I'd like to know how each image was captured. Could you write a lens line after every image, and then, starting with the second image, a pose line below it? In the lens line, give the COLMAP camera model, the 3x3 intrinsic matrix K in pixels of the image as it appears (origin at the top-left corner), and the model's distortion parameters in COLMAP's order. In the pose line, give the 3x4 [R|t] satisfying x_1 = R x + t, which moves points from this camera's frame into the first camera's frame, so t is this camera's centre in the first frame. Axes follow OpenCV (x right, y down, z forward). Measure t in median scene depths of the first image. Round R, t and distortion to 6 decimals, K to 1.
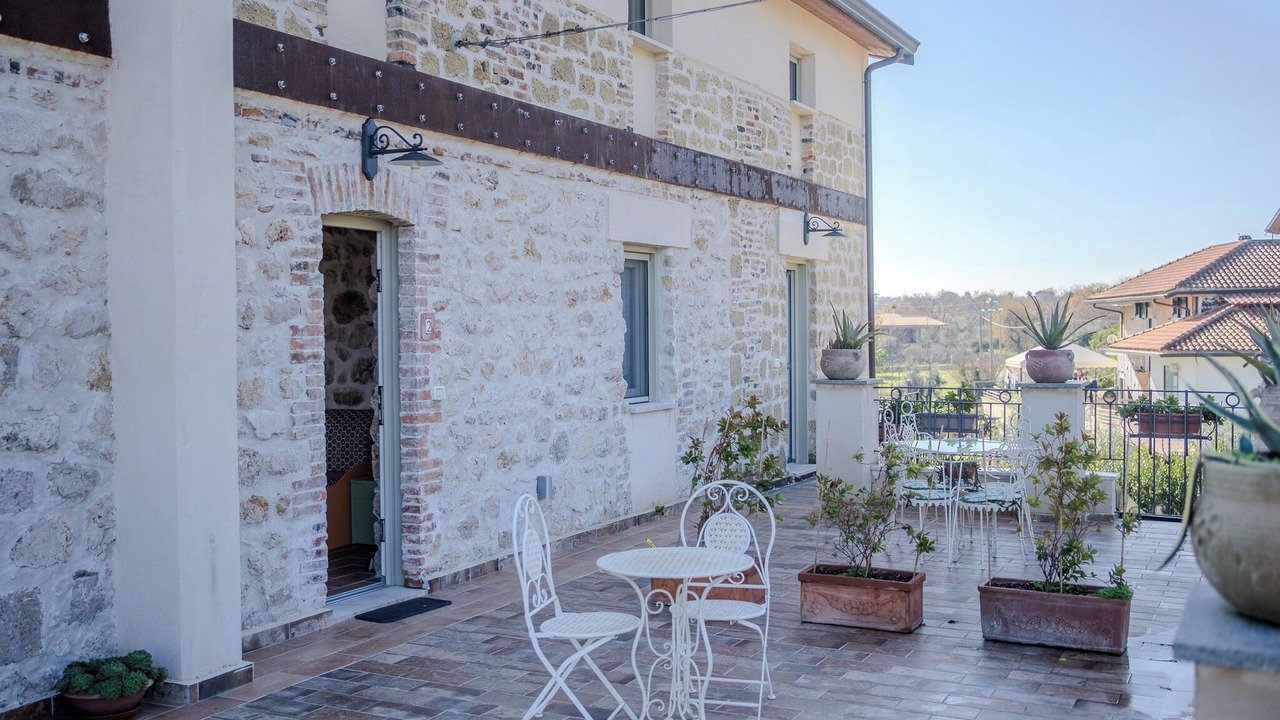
lens RADIAL K [[1273.6, 0, 640.0], [0, 1273.6, 360.0], [0, 0, 1]] dist [-0.033289, 0.109480]
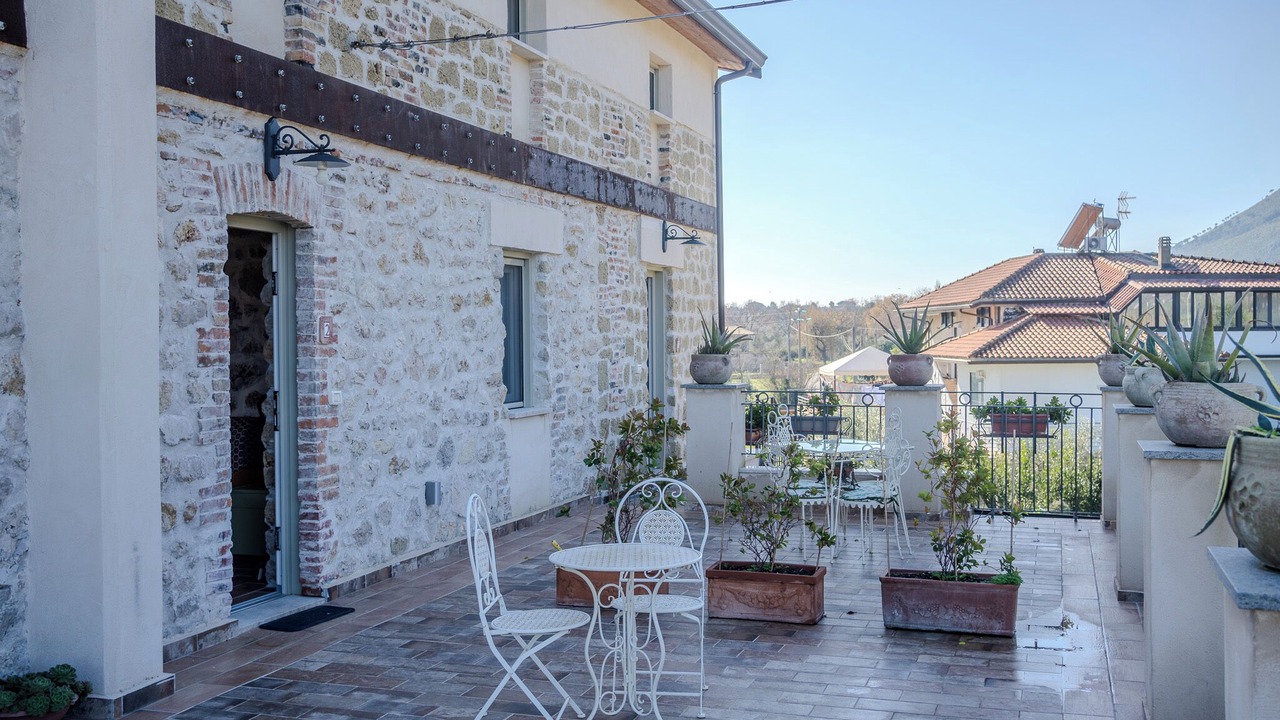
lens RADIAL K [[1286.4, 0, 635.3], [0, 1286.4, 358.2], [0, 0, 1]] dist [-0.038826, 0.135737]
pose [[0.989423, -0.002340, 0.145043, -0.068288], [0.003654, 0.999955, -0.008795, 0.004593], [-0.145016, 0.009232, 0.989386, -0.016743]]
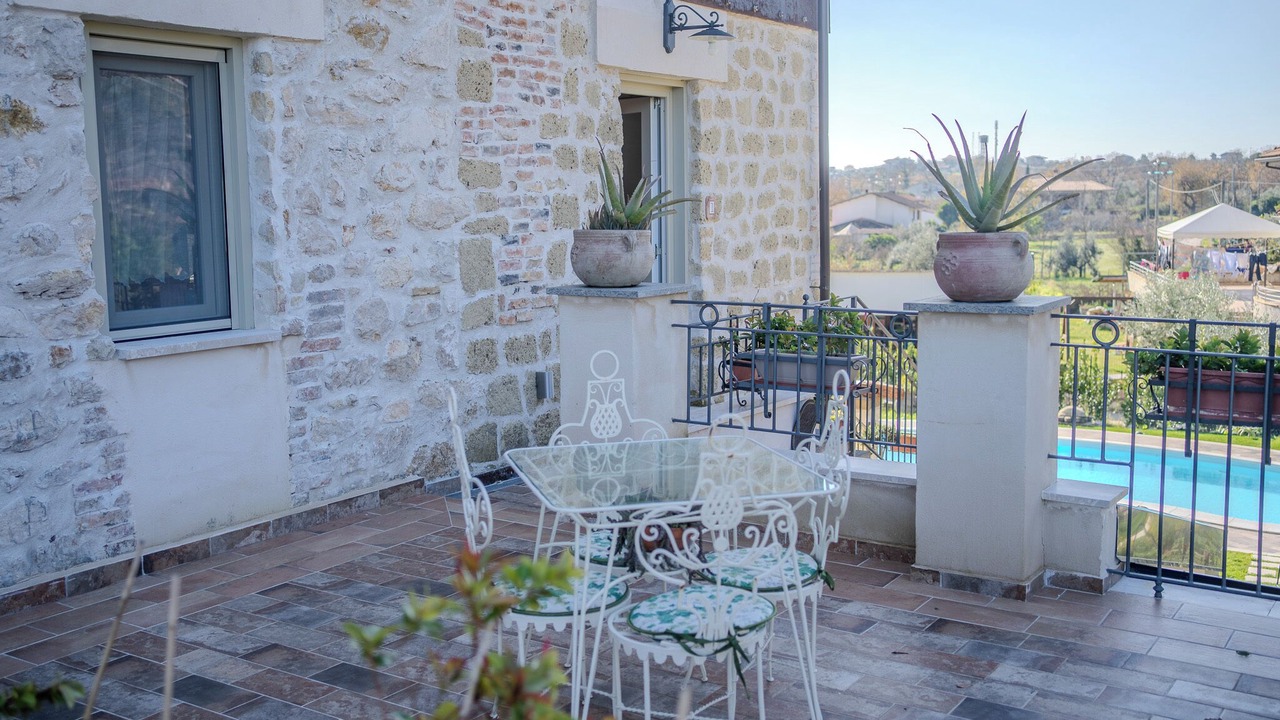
lens RADIAL K [[1273.6, 0, 640.0], [0, 1273.6, 360.0], [0, 0, 1]] dist [-0.033289, 0.109480]
pose [[0.992500, 0.011125, -0.121738, 0.317035], [0.001580, 0.994600, 0.103768, -0.012698], [0.122235, -0.103182, 0.987123, 0.634252]]
